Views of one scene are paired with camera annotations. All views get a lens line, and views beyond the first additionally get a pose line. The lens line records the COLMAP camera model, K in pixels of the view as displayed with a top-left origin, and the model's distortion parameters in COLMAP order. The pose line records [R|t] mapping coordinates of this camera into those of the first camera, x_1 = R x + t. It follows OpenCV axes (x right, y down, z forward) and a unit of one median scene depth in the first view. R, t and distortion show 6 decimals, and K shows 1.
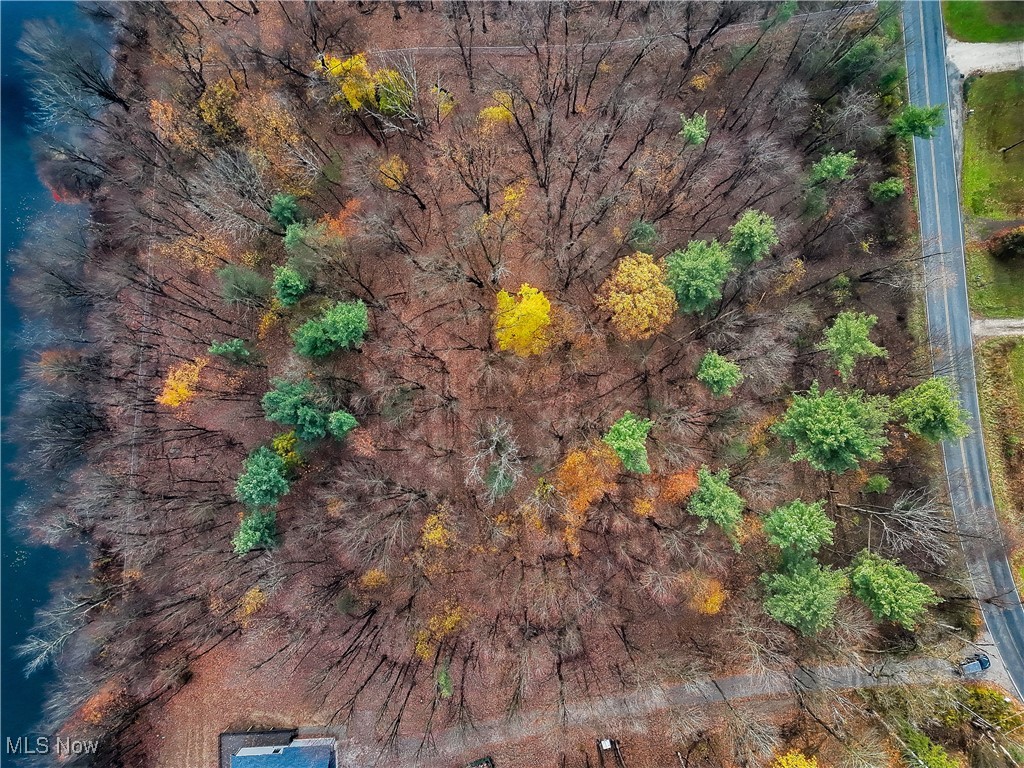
lens RADIAL K [[712.6, 0, 512.0], [0, 712.6, 384.0], [0, 0, 1]] dist [0.069408, -0.050130]
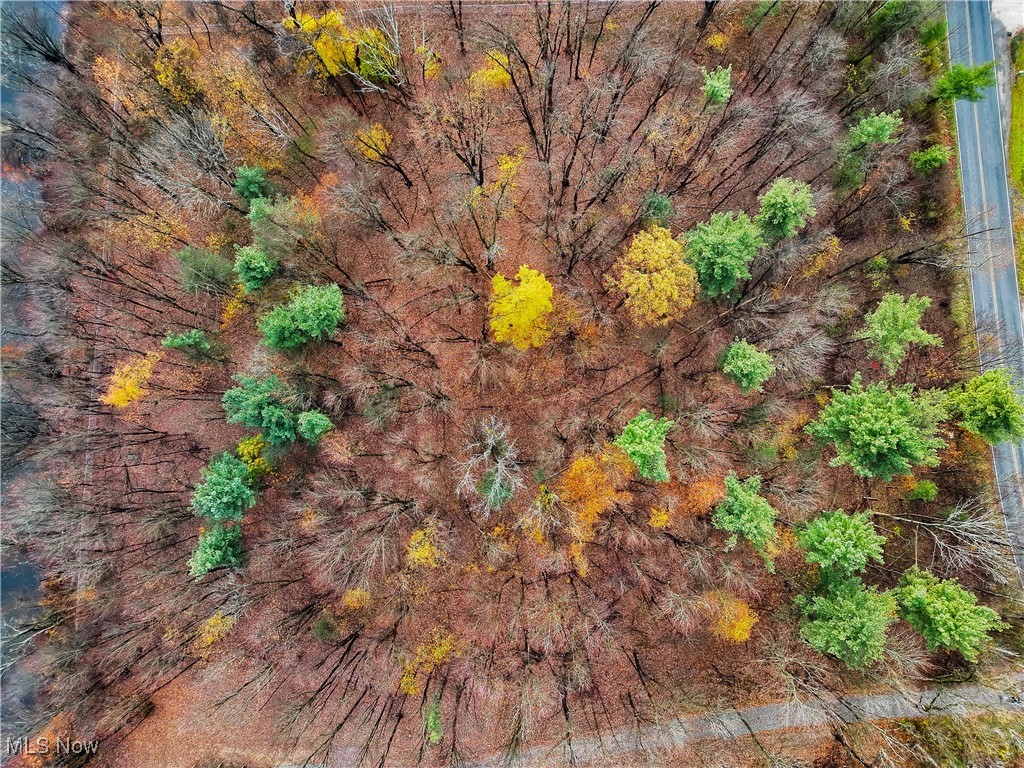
lens RADIAL K [[712.6, 0, 512.0], [0, 712.6, 384.0], [0, 0, 1]] dist [0.069408, -0.050130]
pose [[0.999983, -0.005422, 0.002074, 0.001399], [0.005421, 0.999985, 0.000099, 0.005695], [-0.002075, -0.000088, 0.999998, 0.123055]]
